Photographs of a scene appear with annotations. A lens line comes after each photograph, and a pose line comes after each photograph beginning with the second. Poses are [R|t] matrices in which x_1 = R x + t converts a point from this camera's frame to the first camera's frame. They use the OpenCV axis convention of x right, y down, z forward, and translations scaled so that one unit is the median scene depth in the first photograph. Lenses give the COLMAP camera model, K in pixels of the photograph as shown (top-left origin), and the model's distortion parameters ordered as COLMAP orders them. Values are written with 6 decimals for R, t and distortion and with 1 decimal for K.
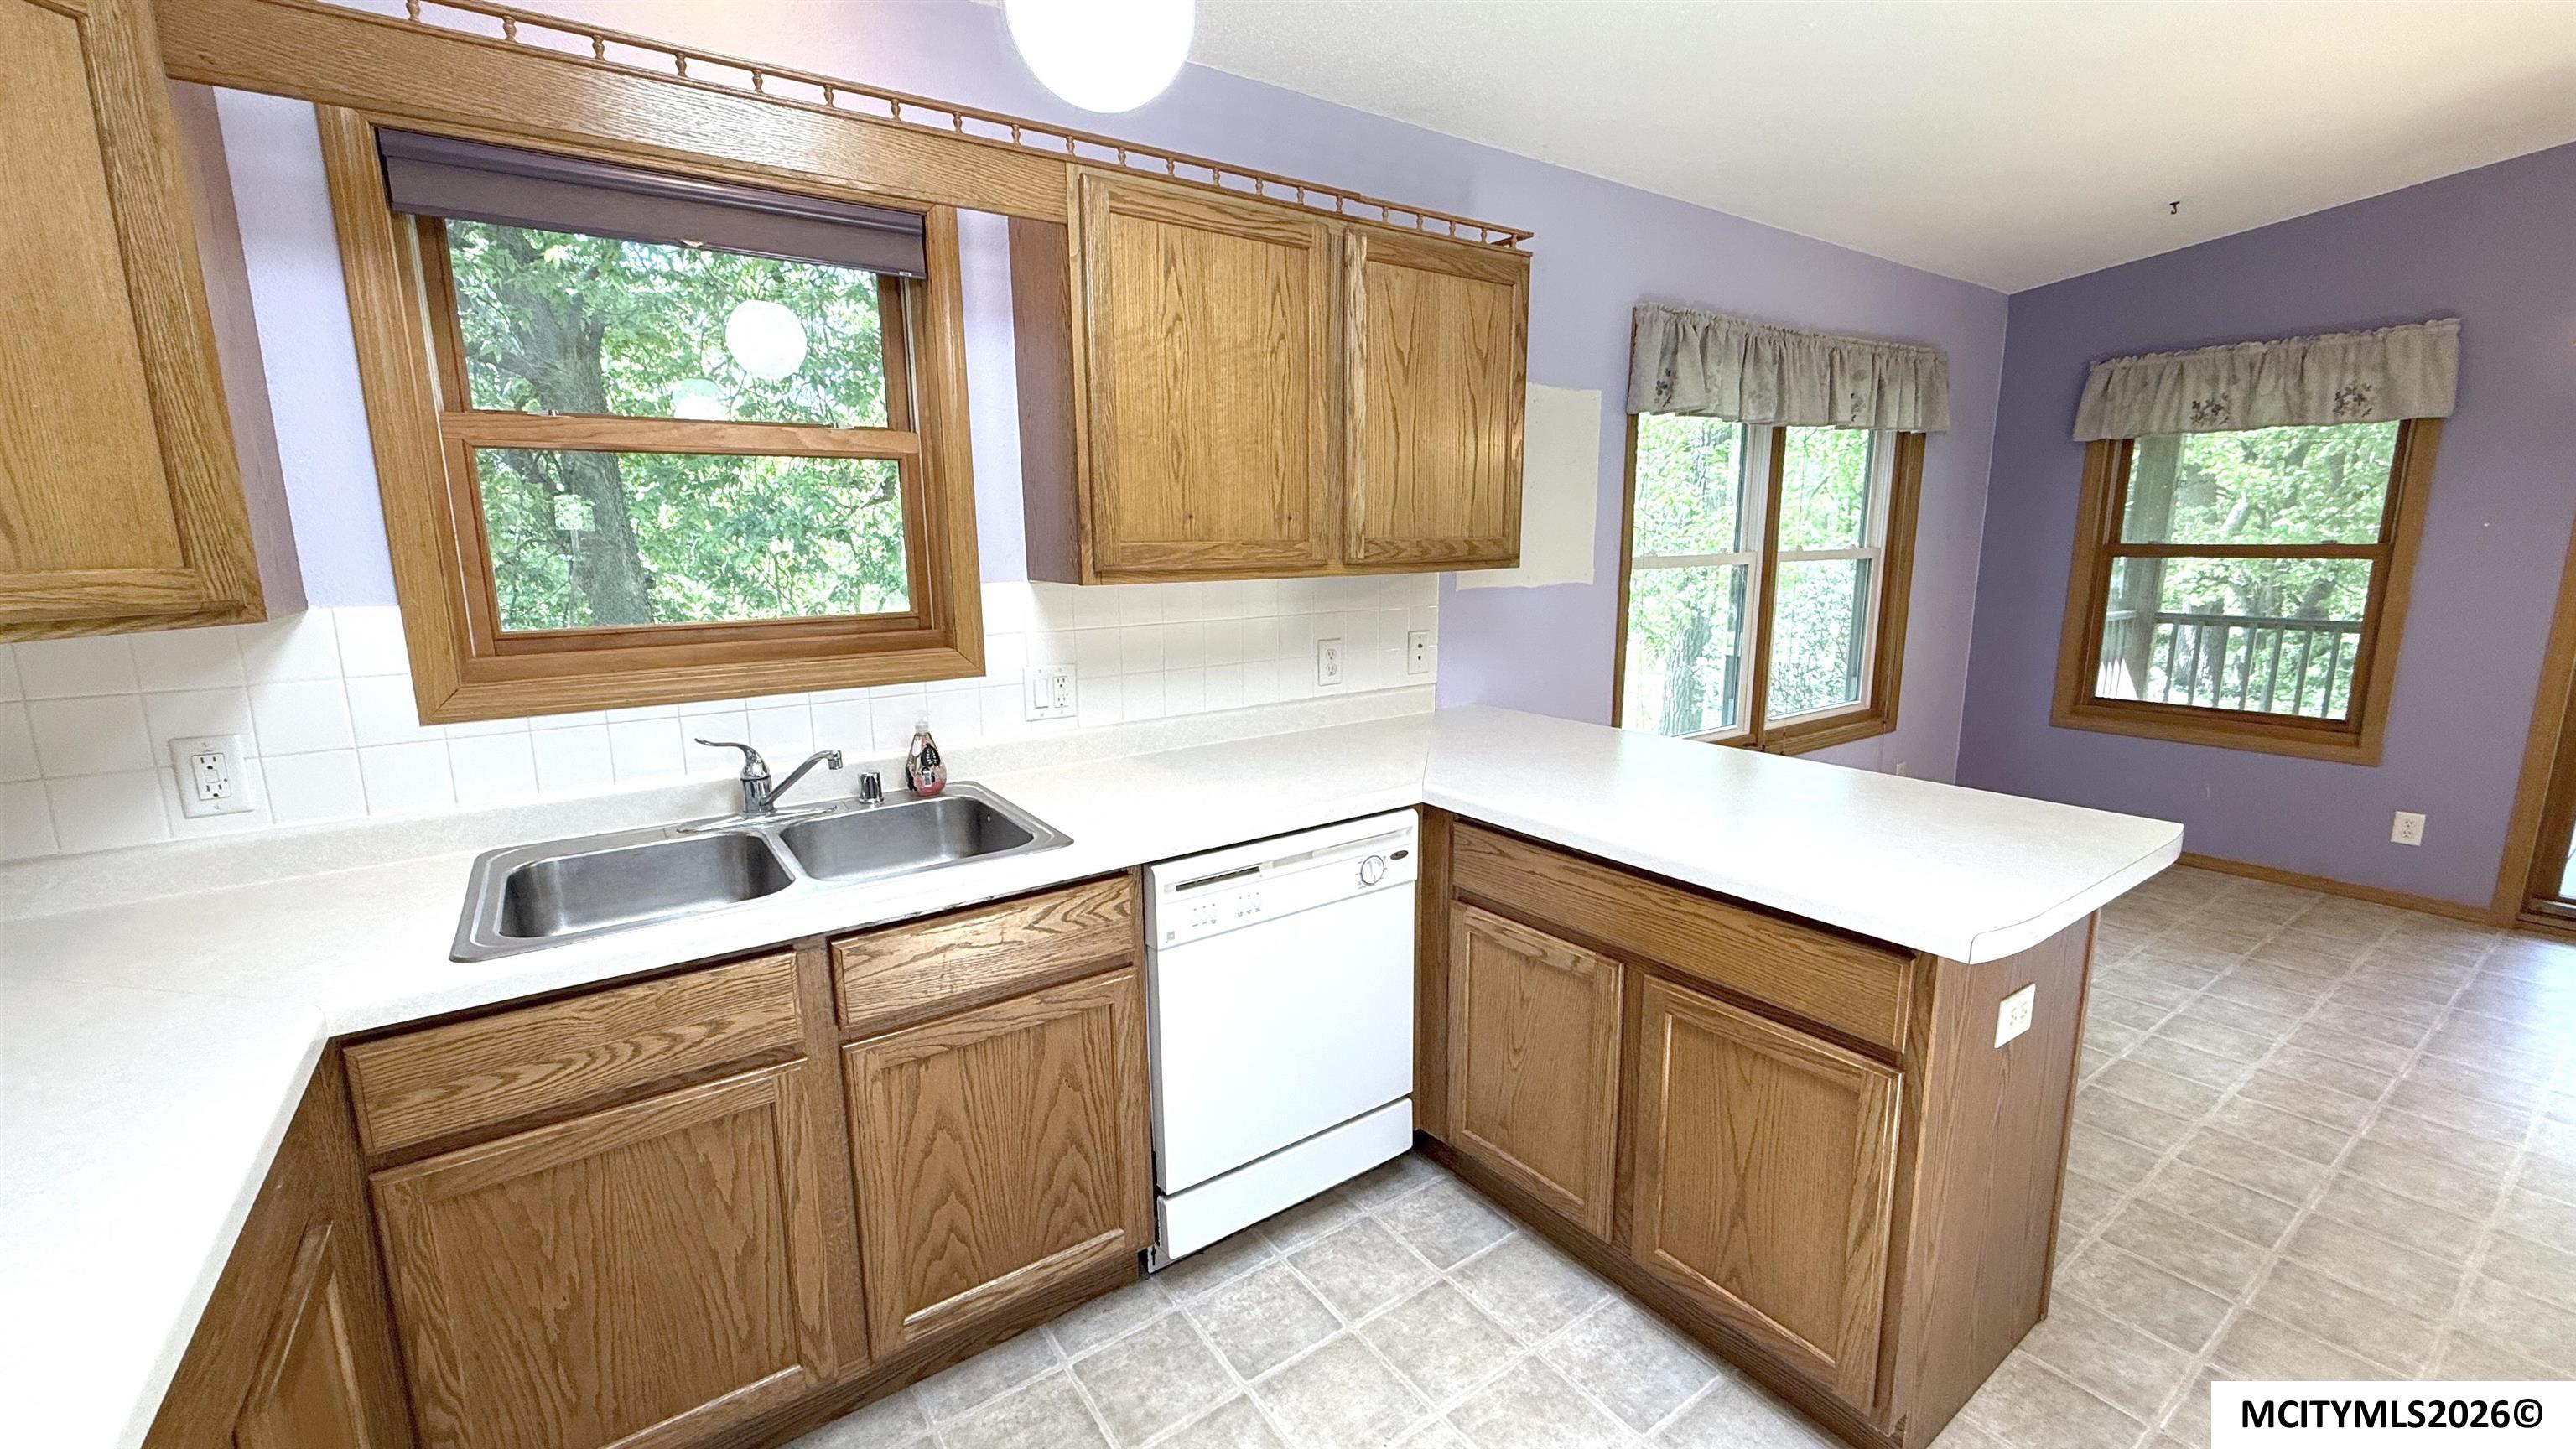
lens RADIAL K [[1024.7, 0, 1282.5], [0, 1024.7, 724.1], [0, 0, 1]] dist [0.000245, -0.000401]
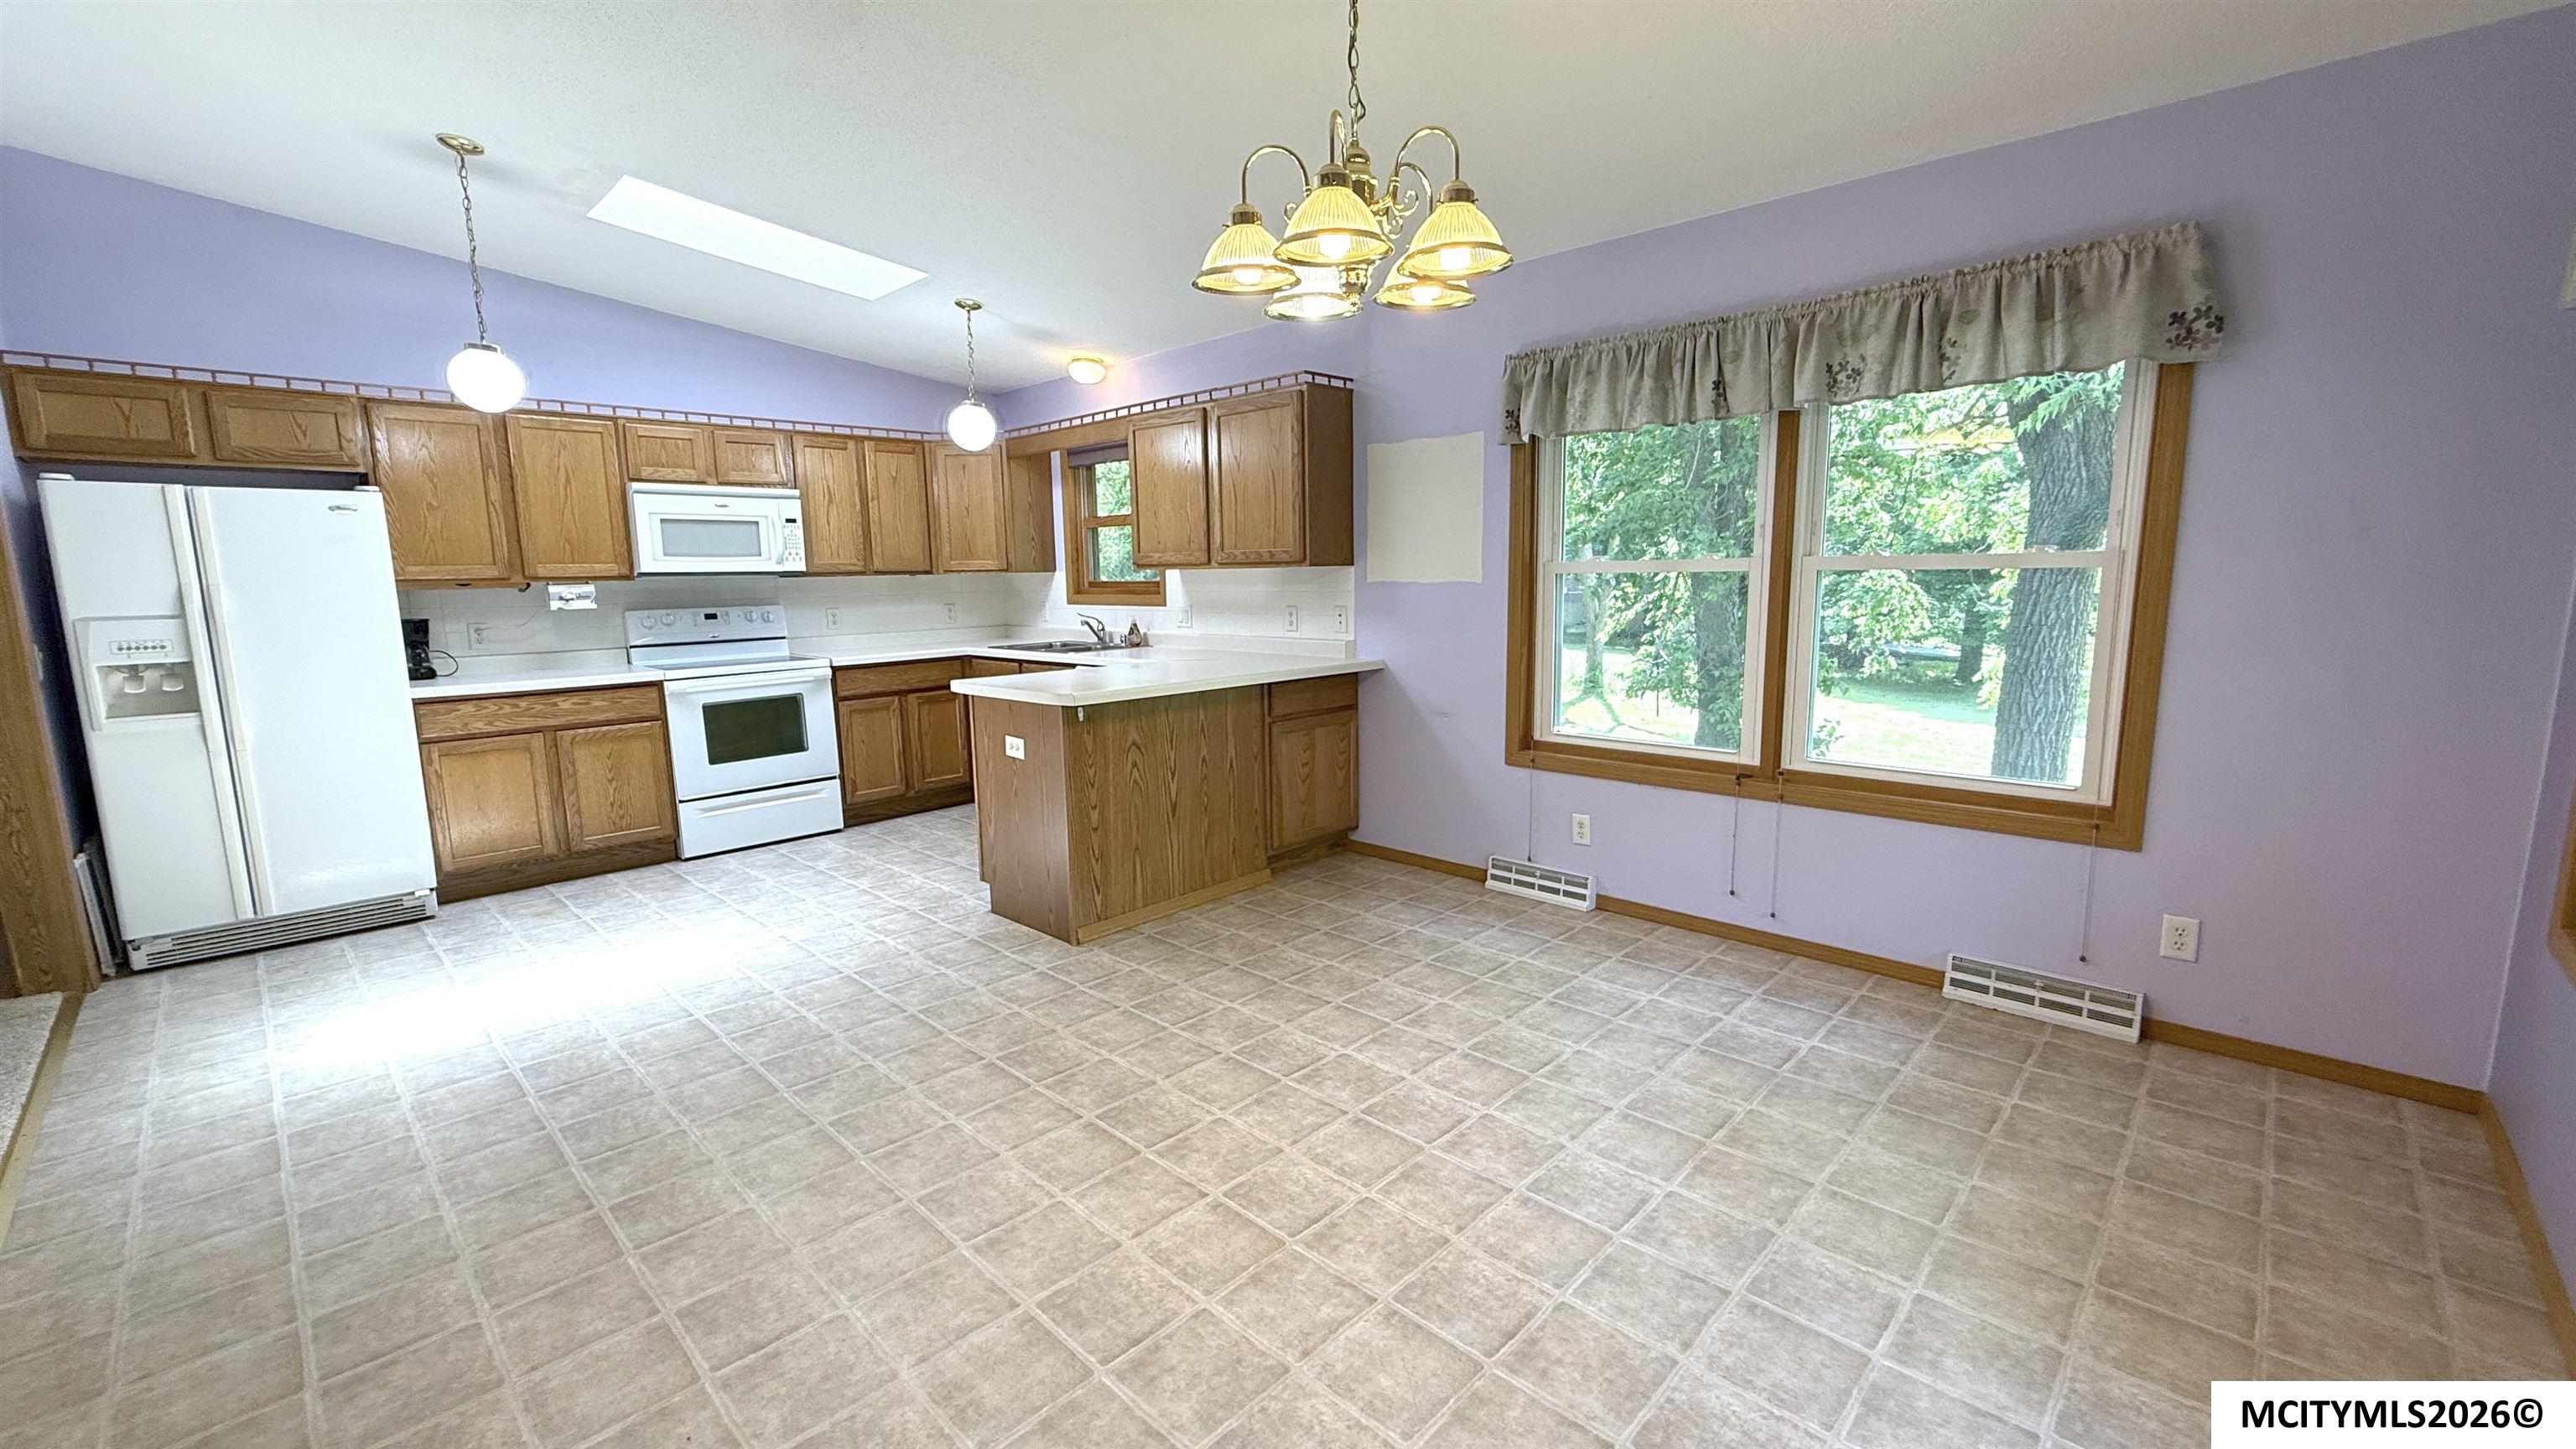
lens RADIAL K [[1024.7, 0, 1282.5], [0, 1024.7, 724.1], [0, 0, 1]] dist [0.000245, -0.000401]
pose [[0.194077, 0.154198, -0.968791, 2.239258], [-0.167470, 0.978280, 0.122159, -0.119020], [0.966586, 0.138535, 0.215685, 0.764858]]
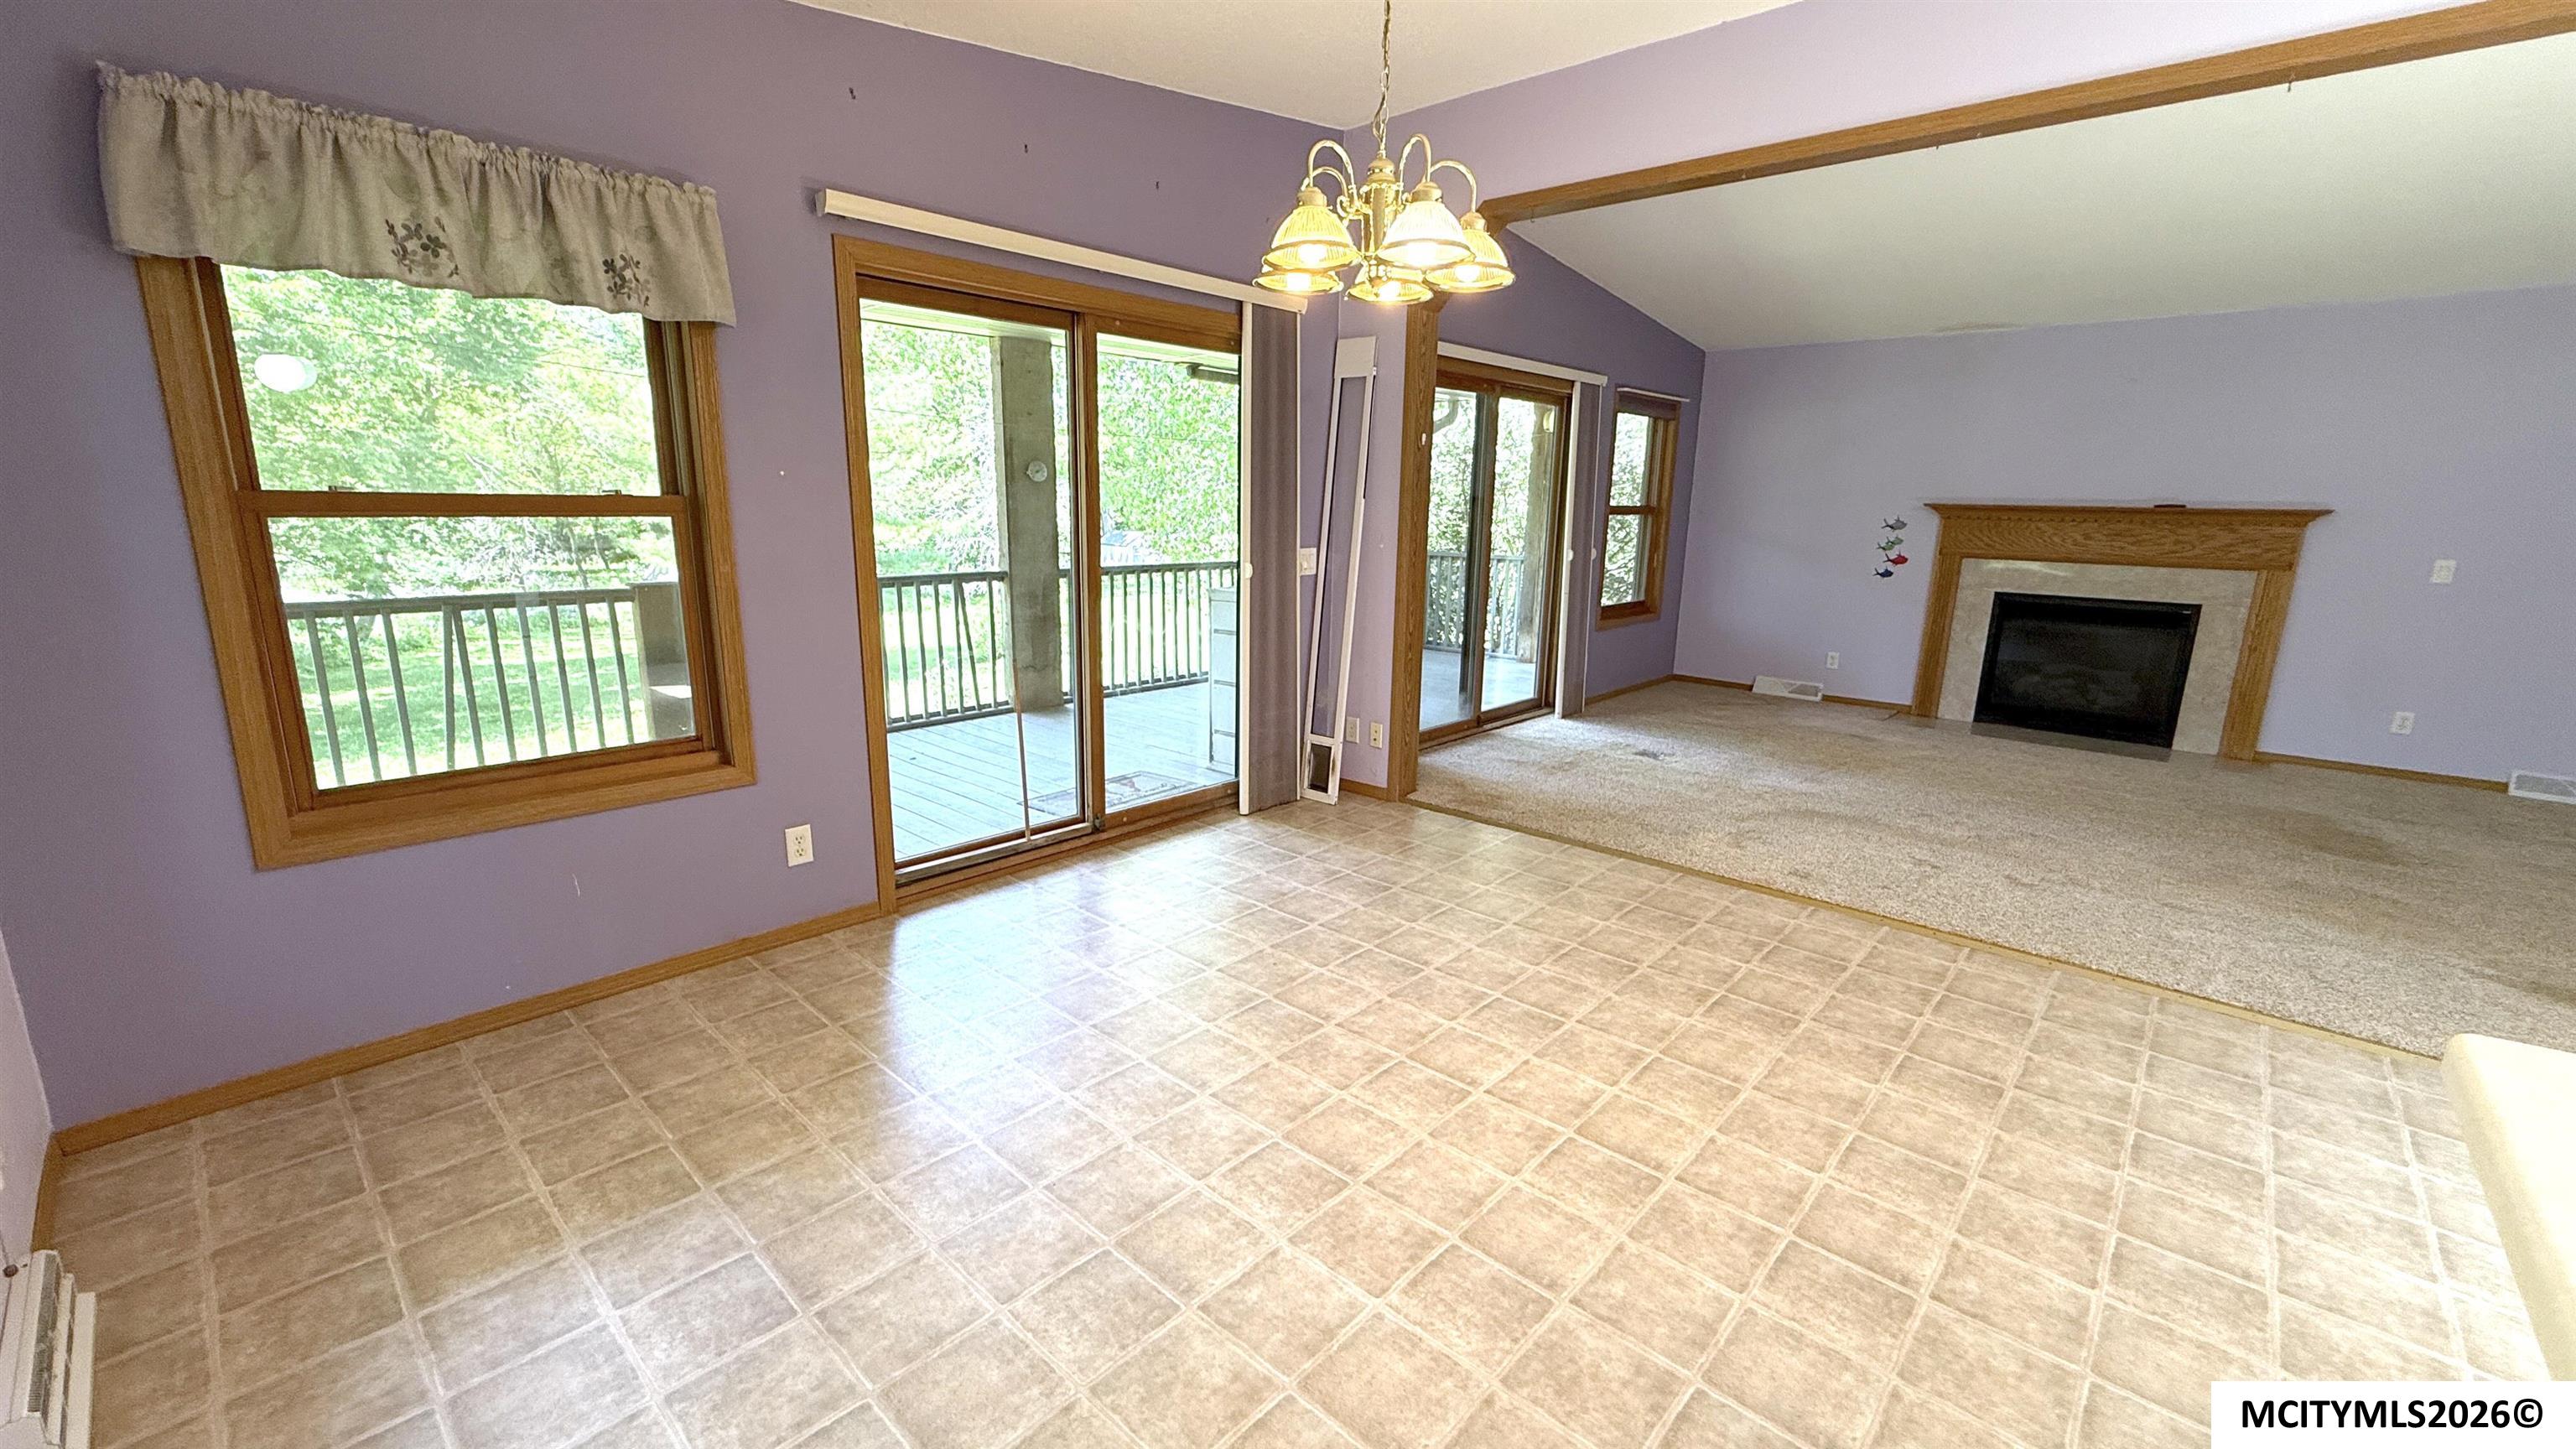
lens RADIAL K [[1024.7, 0, 1282.5], [0, 1024.7, 724.1], [0, 0, 1]] dist [0.000245, -0.000401]
pose [[-0.217361, -0.204786, 0.954367, 0.426890], [0.162231, 0.956565, 0.242207, -0.218979], [-0.962515, 0.207474, -0.174698, 1.287656]]
